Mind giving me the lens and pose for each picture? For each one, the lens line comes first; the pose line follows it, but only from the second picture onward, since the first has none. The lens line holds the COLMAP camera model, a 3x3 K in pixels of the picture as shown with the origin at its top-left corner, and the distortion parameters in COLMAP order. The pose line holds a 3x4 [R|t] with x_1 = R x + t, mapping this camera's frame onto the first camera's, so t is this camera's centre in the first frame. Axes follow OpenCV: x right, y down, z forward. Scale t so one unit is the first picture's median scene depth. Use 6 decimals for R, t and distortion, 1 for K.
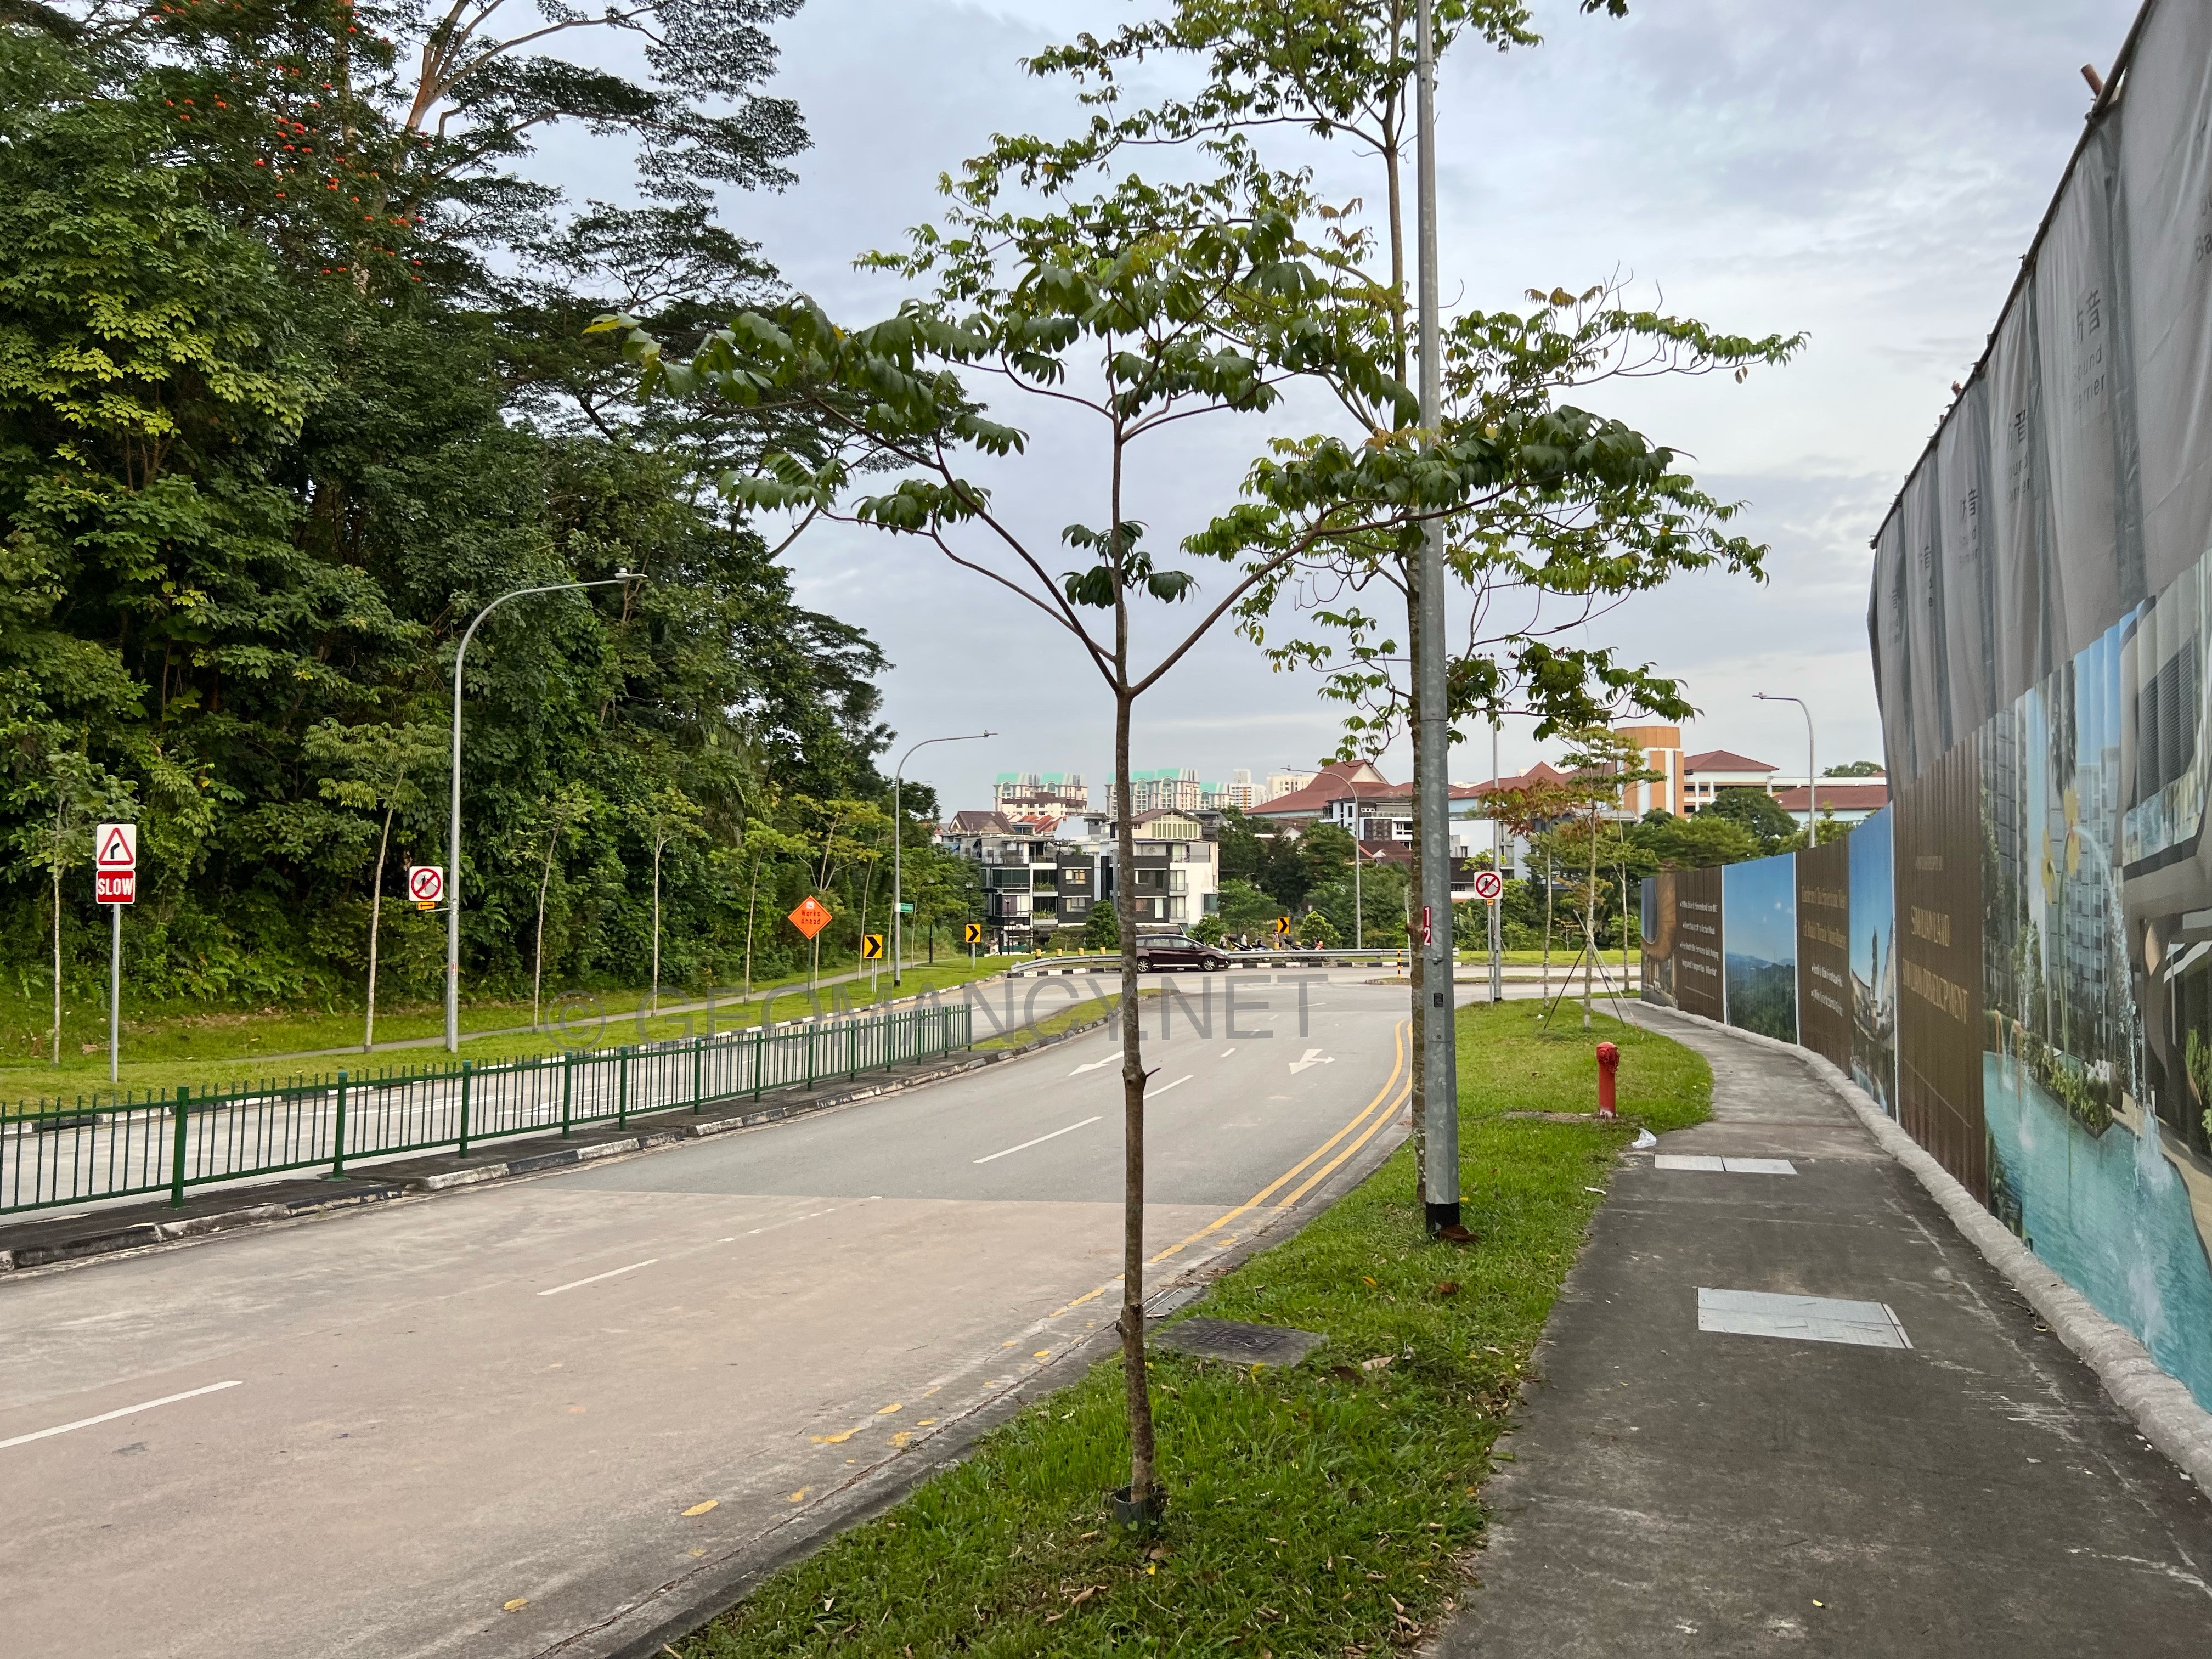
lens RADIAL K [[1667.5, 0, 1095.2], [0, 1667.5, 846.4], [0, 0, 1]] dist [0.049656, -0.055658]
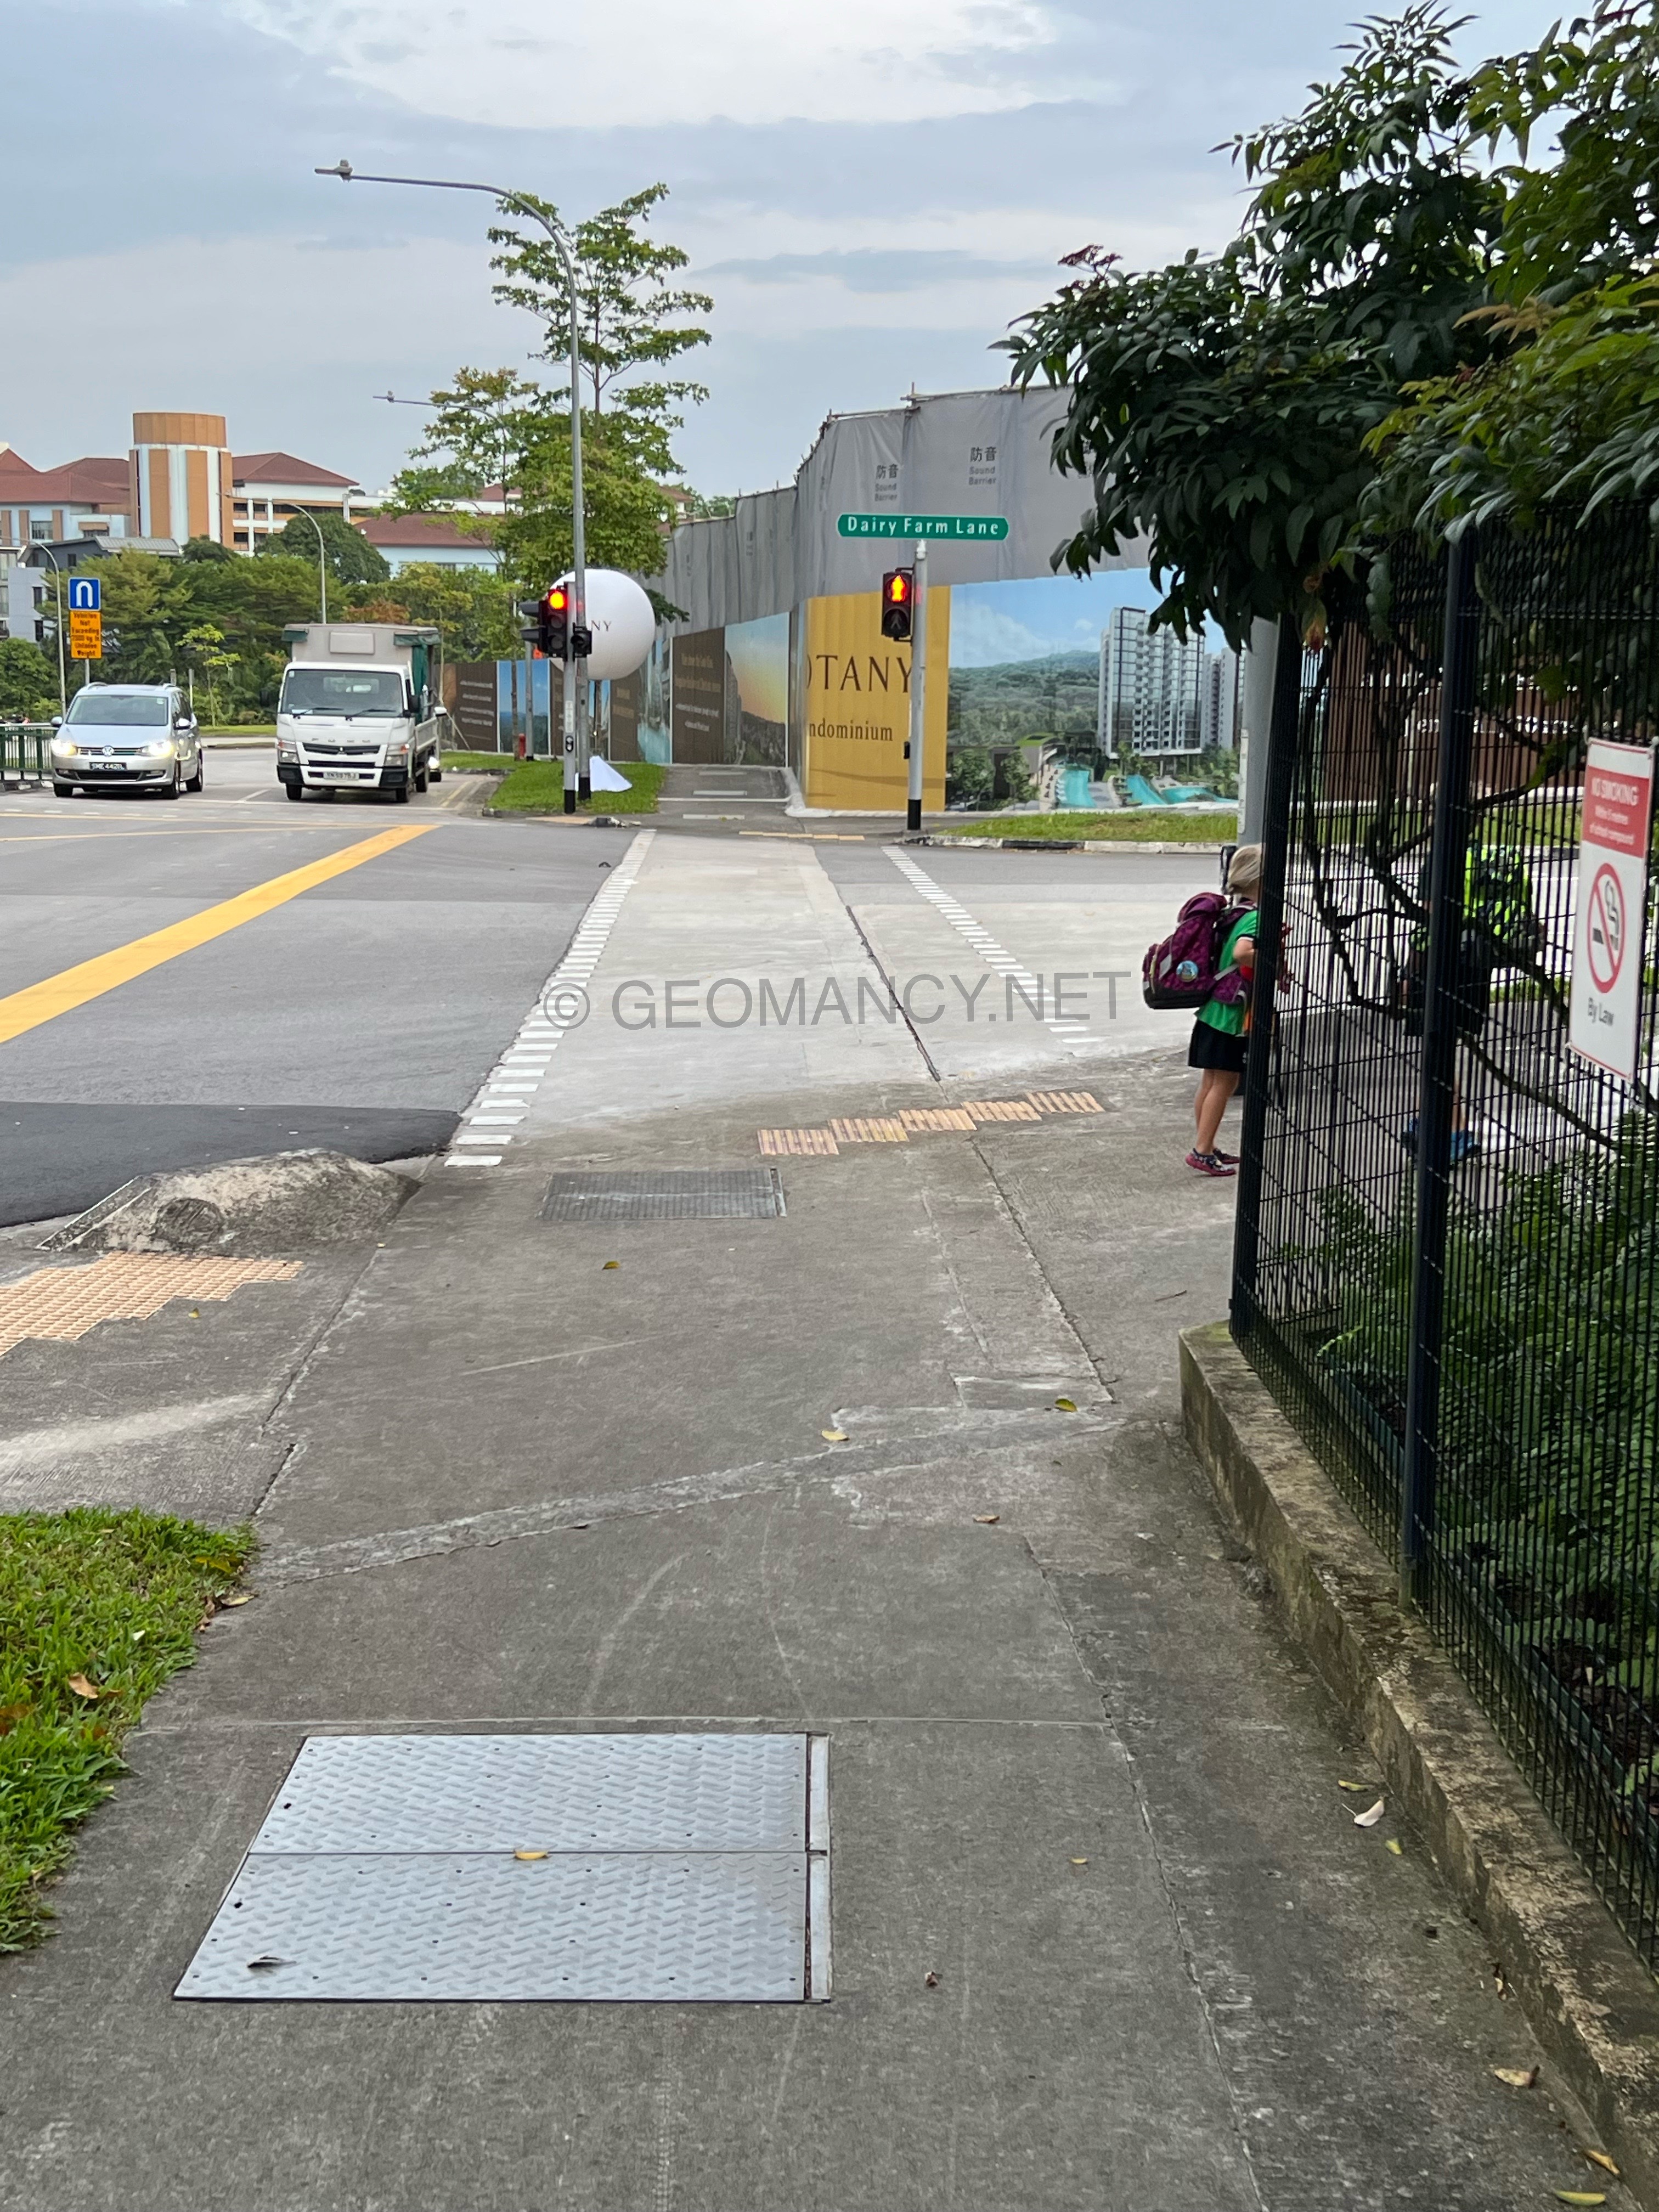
lens RADIAL K [[2938.9, 0, 833.3], [0, 2938.9, 1103.3], [0, 0, 1]] dist [0.012977, 0.000000]
pose [[0.845048, -0.073518, 0.529612, -0.352400], [-0.022972, 0.984596, 0.173330, -0.026428], [-0.534197, -0.158638, 0.830342, -0.644914]]
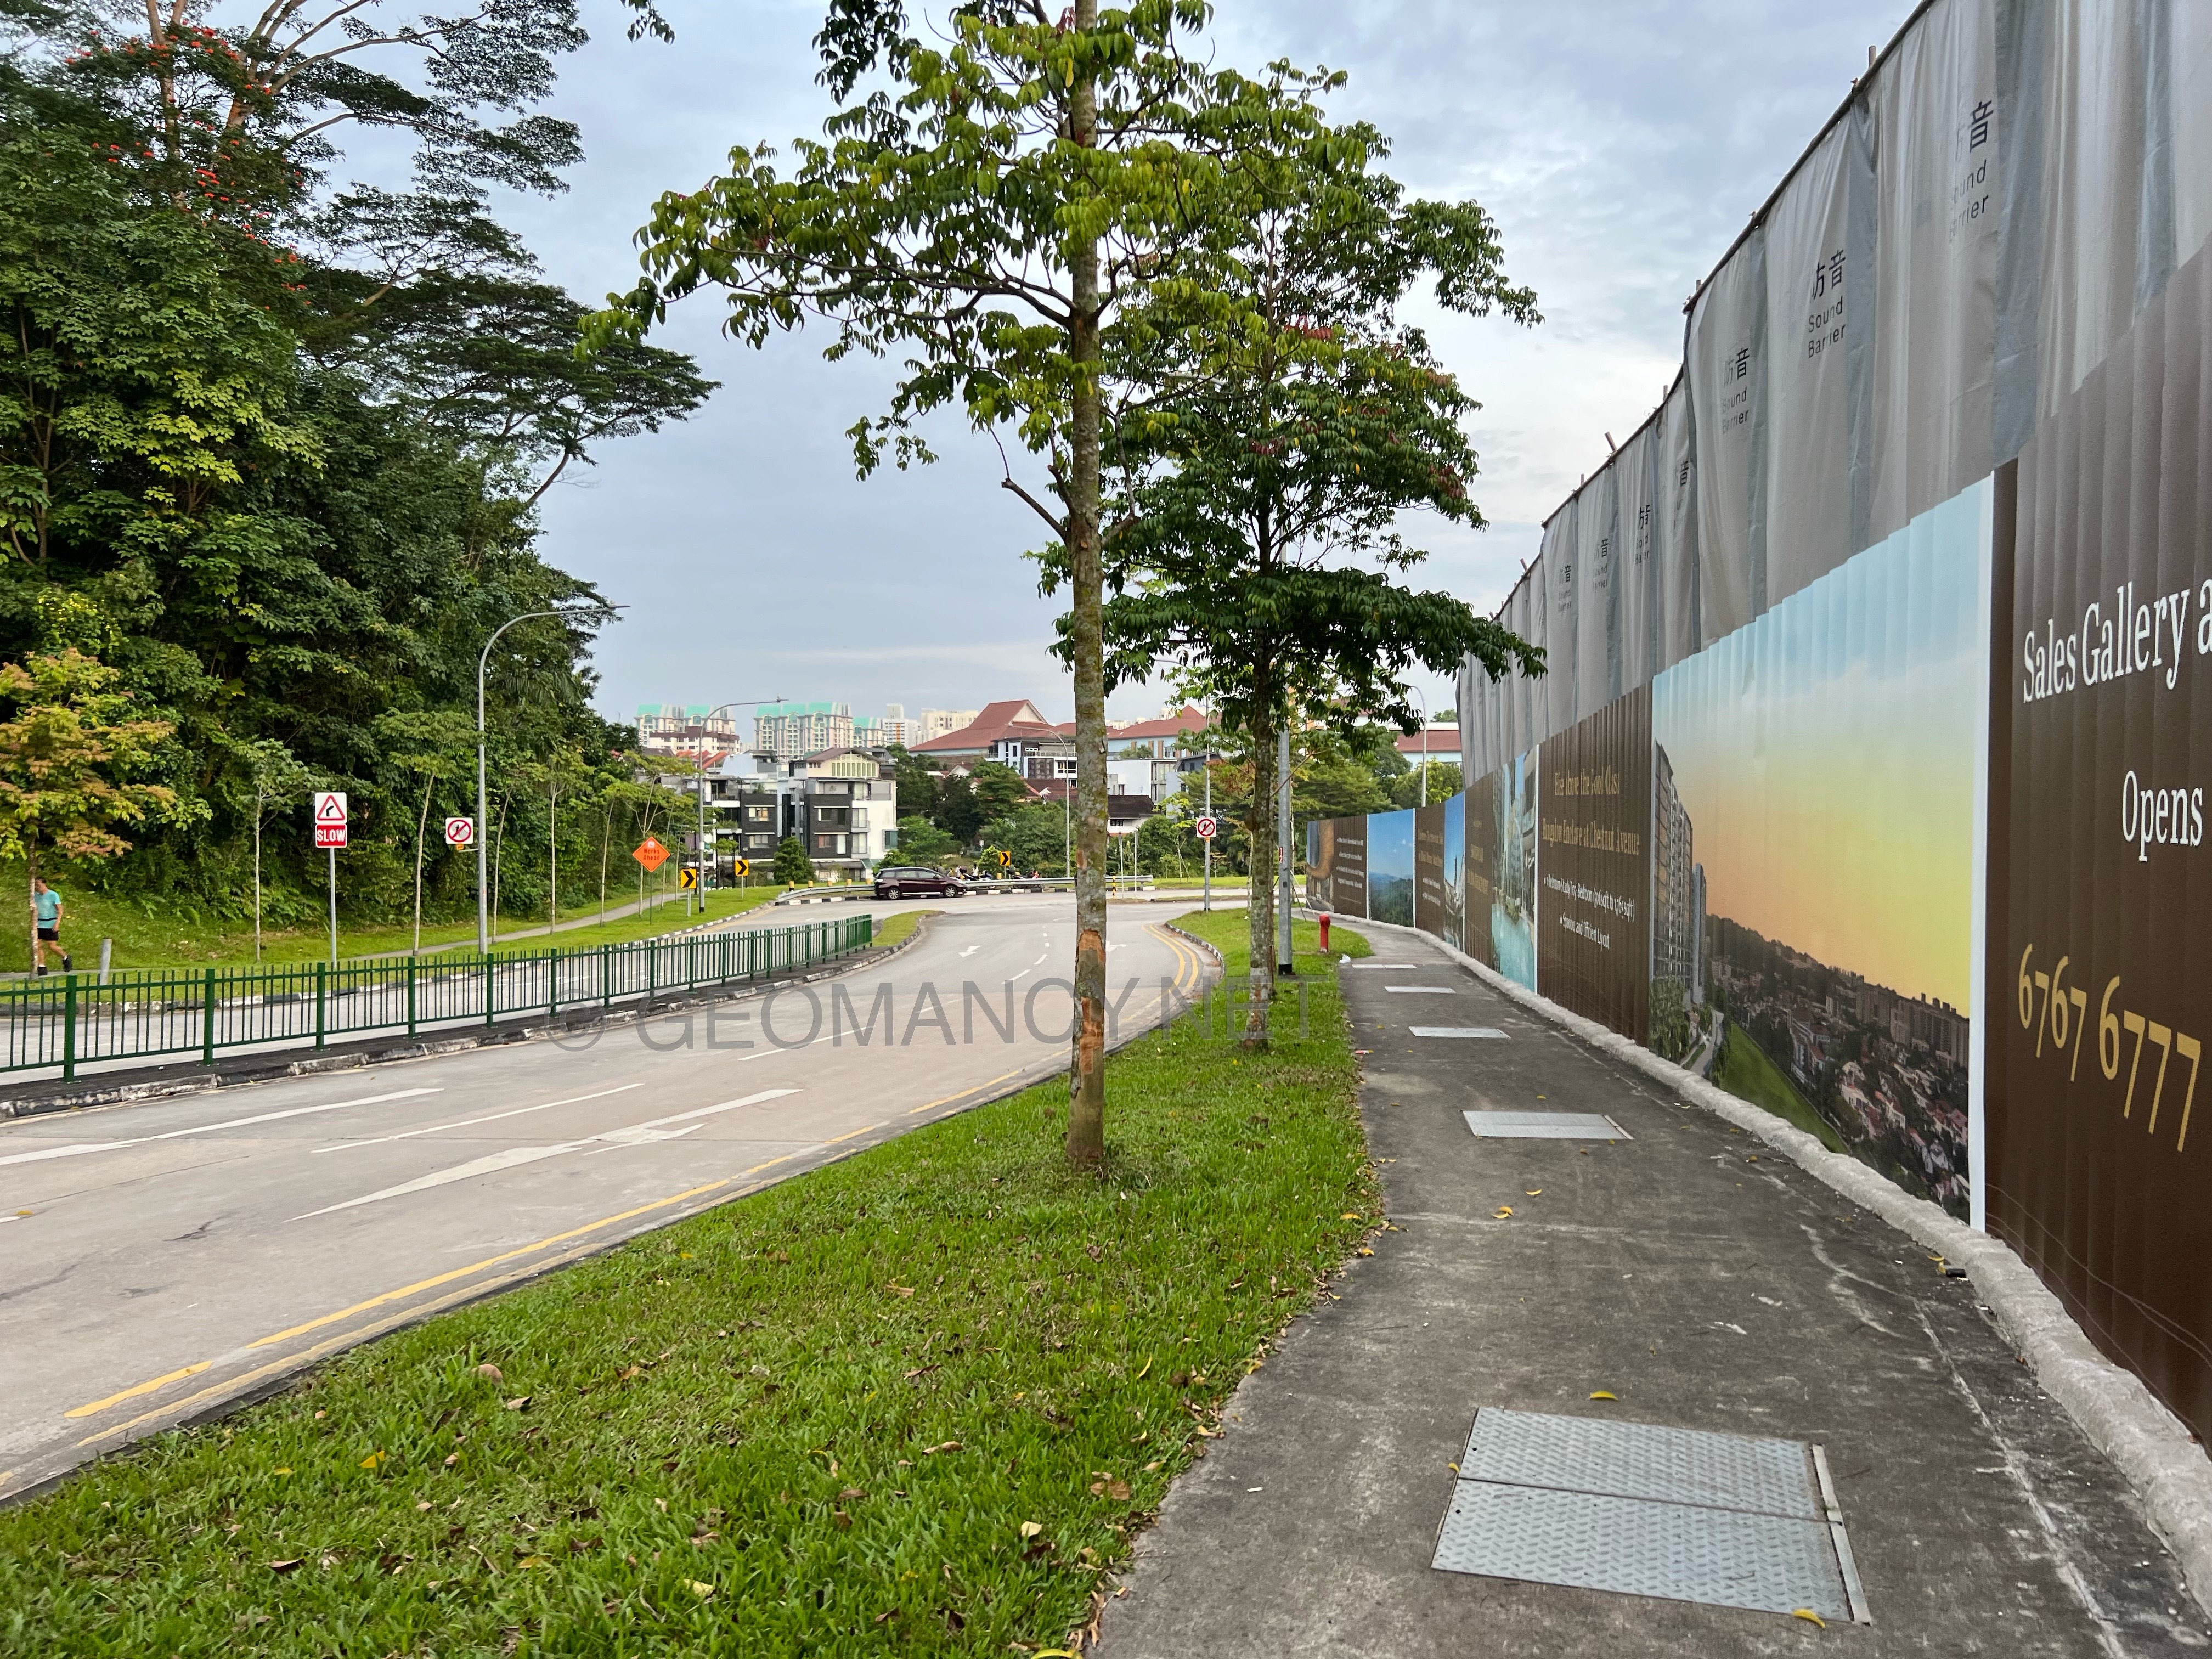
lens RADIAL K [[1667.5, 0, 1152.7], [0, 1667.5, 802.5], [0, 0, 1]] dist [0.049656, -0.055658]
pose [[0.969996, -0.000043, 0.243119, -0.067016], [-0.003108, 0.999916, 0.012578, -0.006687], [-0.243099, -0.012956, 0.969915, -0.153287]]
